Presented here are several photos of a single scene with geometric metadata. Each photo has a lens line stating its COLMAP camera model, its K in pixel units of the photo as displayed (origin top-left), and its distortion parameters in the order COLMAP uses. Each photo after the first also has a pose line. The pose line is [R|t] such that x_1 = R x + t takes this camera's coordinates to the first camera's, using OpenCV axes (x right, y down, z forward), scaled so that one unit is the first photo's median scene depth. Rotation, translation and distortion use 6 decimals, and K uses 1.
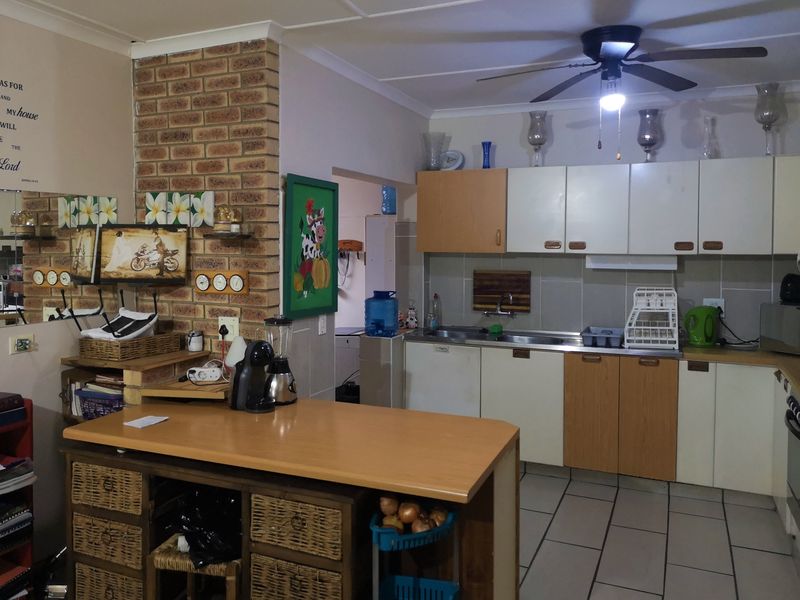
lens RADIAL K [[710.6, 0, 399.8], [0, 710.6, 259.1], [0, 0, 1]] dist [0.050988, 0.001344]
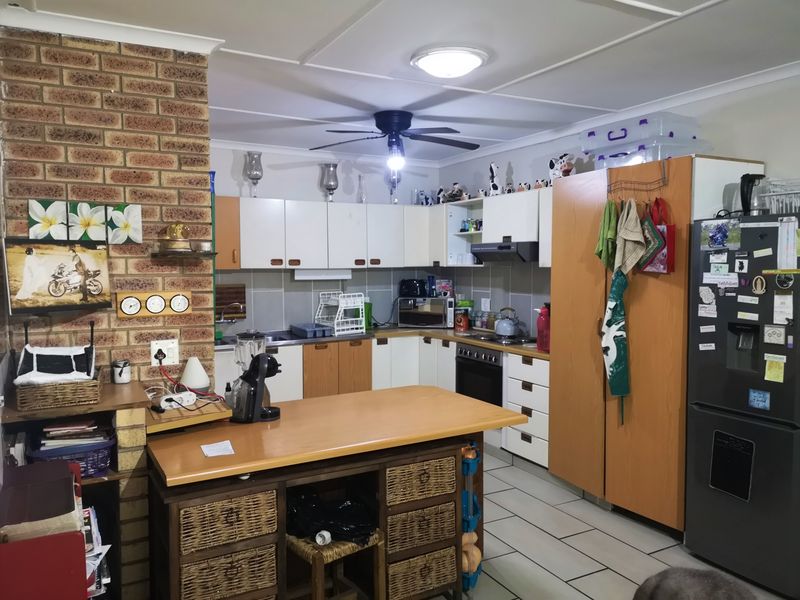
lens RADIAL K [[603.1, 0, 400.0], [0, 603.1, 300.0], [0, 0, 1]] dist [0.008777, -0.003444]
pose [[0.573156, -0.058731, 0.817339, -0.702557], [0.024493, 0.998210, 0.054552, -0.007878], [-0.819080, -0.011248, 0.573569, 0.281188]]
